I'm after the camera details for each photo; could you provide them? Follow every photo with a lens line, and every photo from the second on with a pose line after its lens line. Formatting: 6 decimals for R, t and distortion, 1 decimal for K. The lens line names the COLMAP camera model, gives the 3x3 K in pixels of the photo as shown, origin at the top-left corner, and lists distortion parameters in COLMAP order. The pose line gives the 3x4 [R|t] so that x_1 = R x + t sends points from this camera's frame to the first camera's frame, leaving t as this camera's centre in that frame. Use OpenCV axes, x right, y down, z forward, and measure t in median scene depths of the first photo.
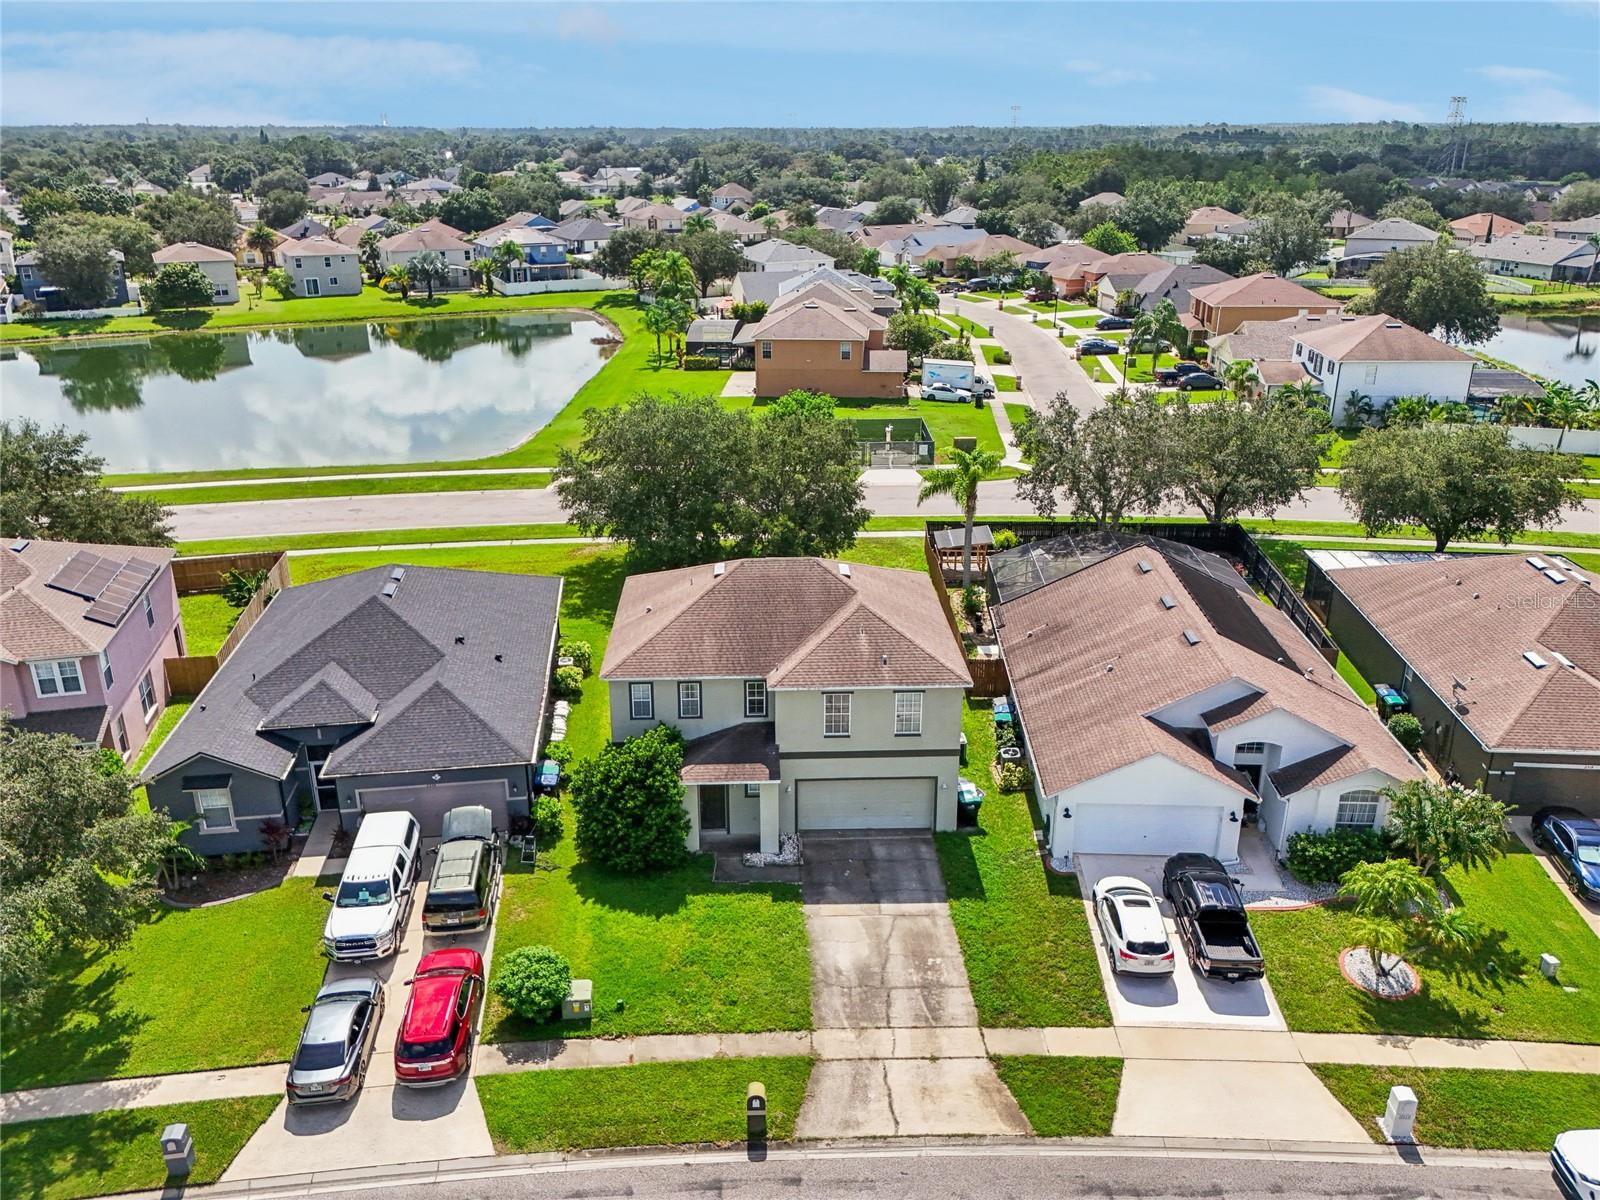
lens RADIAL K [[1272.3, 0, 799.6], [0, 1272.3, 593.6], [0, 0, 1]] dist [0.068194, -0.065674]
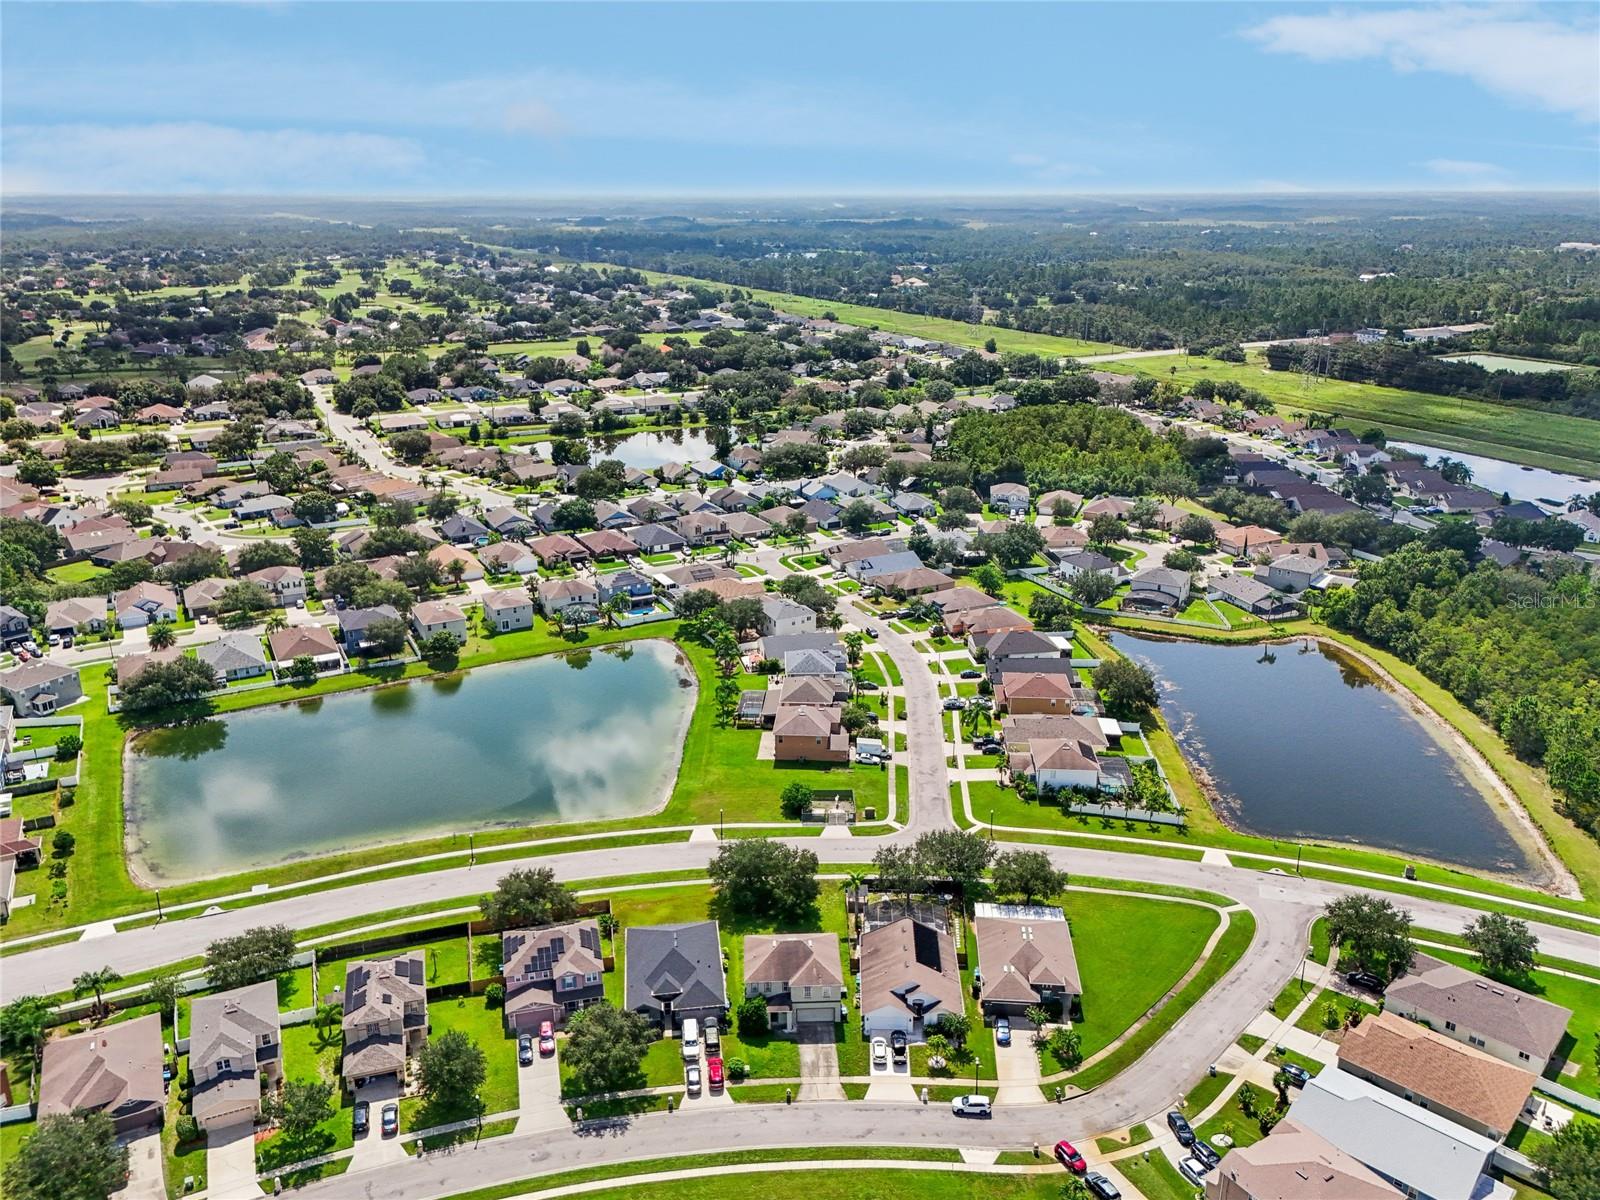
lens RADIAL K [[1272.3, 0, 799.3], [0, 1272.3, 604.7], [0, 0, 1]] dist [0.068194, -0.065674]
pose [[0.999990, -0.000337, 0.004423, -0.011252], [0.000415, 0.999843, -0.017733, -1.021534], [-0.004416, 0.017734, 0.999833, -2.912712]]
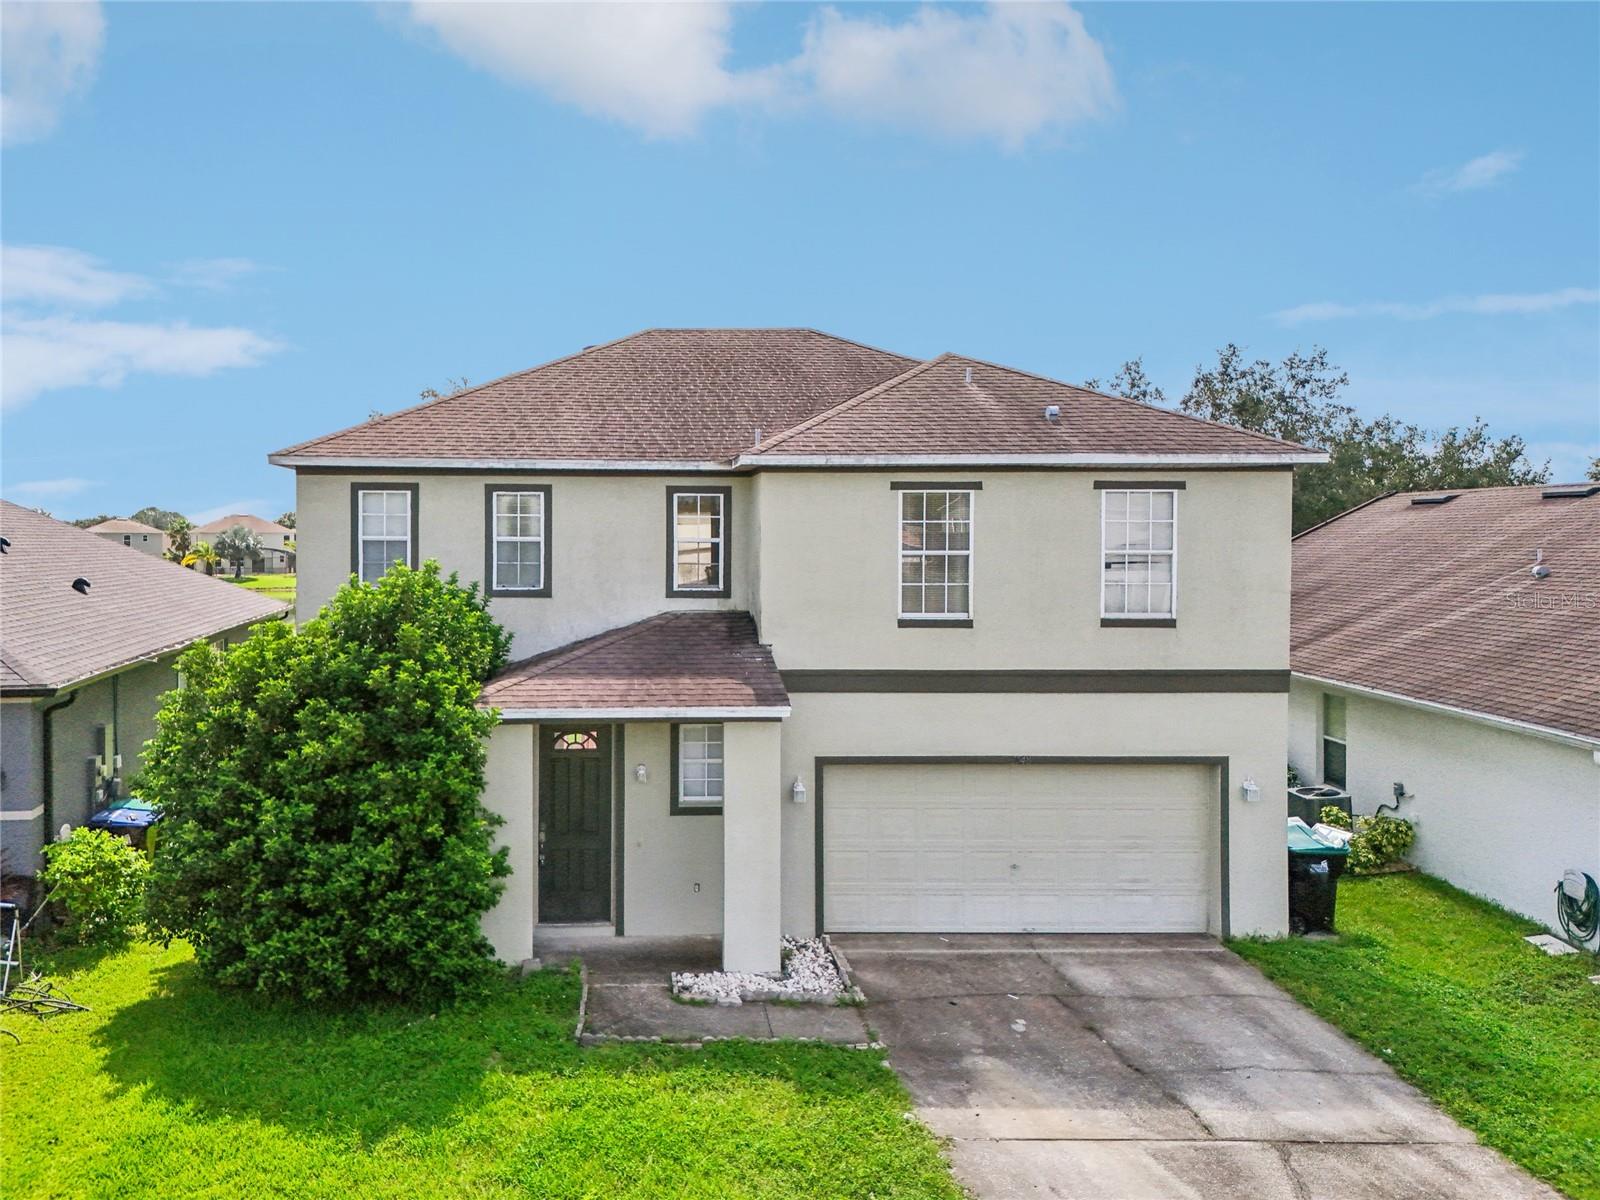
lens RADIAL K [[1272.3, 0, 627.7], [0, 1272.3, 582.0], [0, 0, 1]] dist [0.068194, -0.065674]
pose [[0.999964, 0.001654, -0.008308, -0.054624], [-0.004258, 0.945997, -0.324148, 0.224460], [0.007323, 0.324172, 0.945970, 0.694931]]
